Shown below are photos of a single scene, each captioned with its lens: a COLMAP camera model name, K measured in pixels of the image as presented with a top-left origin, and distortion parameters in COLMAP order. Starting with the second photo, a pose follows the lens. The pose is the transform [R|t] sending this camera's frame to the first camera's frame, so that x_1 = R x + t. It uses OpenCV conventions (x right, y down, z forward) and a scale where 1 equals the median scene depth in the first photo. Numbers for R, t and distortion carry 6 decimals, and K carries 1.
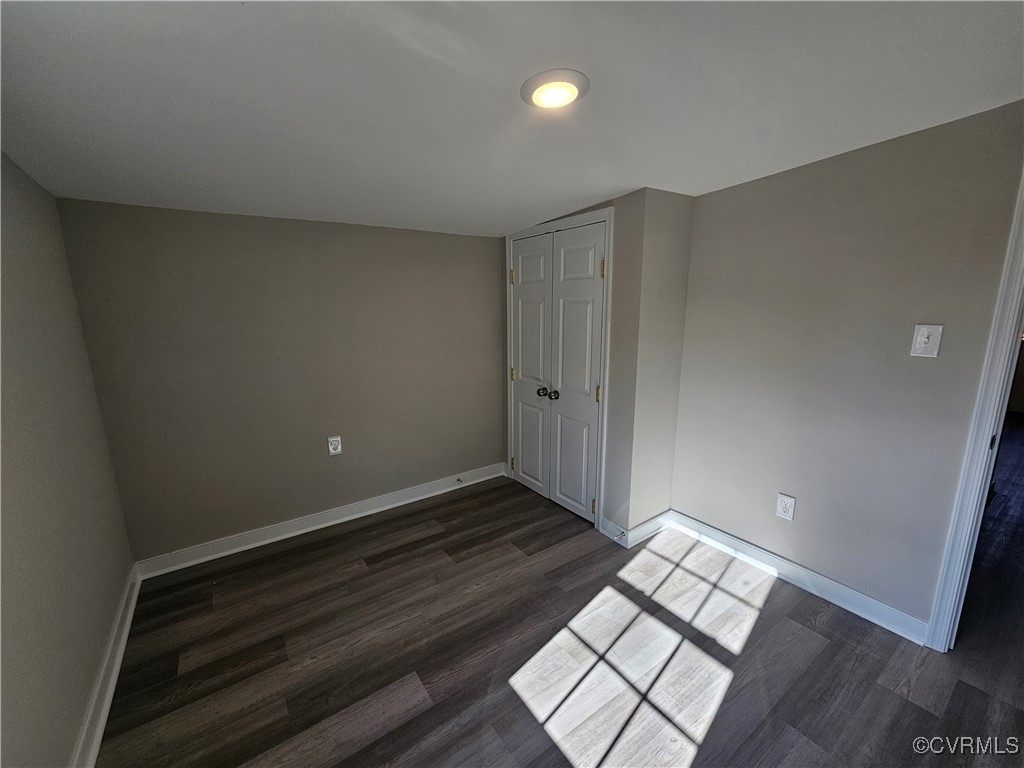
lens RADIAL K [[419.9, 0, 510.1], [0, 419.9, 386.2], [0, 0, 1]] dist [-0.002577, 0.000020]
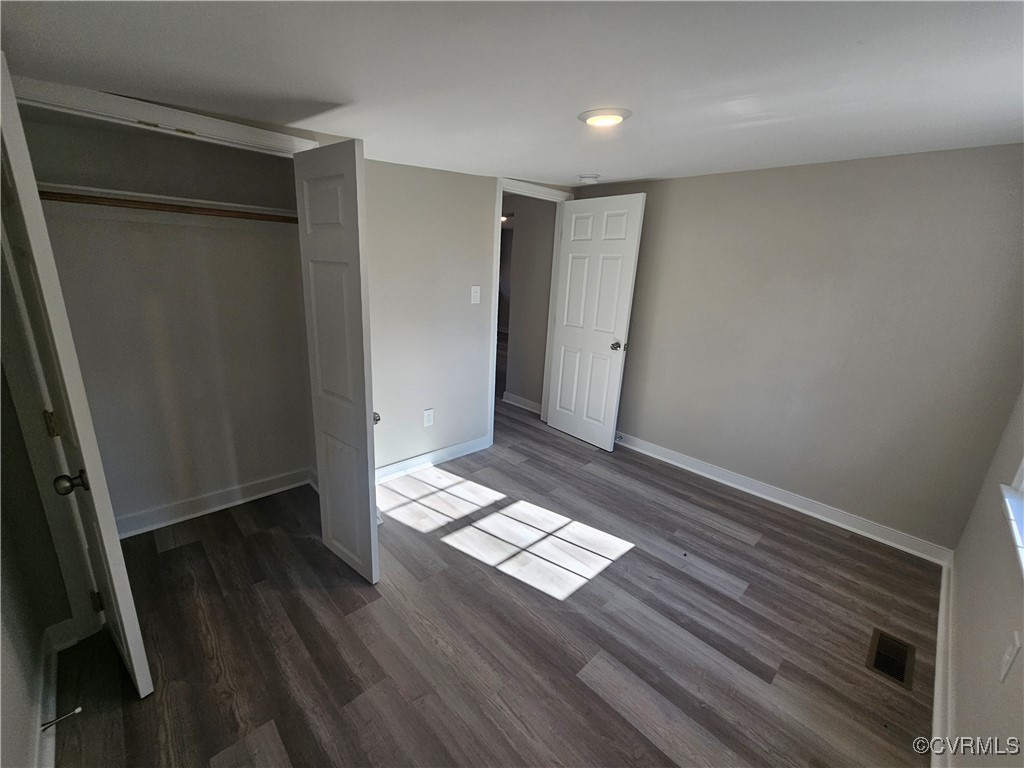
lens RADIAL K [[419.9, 0, 510.1], [0, 419.9, 386.2], [0, 0, 1]] dist [-0.002577, 0.000020]
pose [[-0.154713, -0.269586, 0.950467, -0.821284], [0.138812, 0.946575, 0.291078, -0.219276], [-0.978159, 0.176970, -0.109025, 0.991136]]
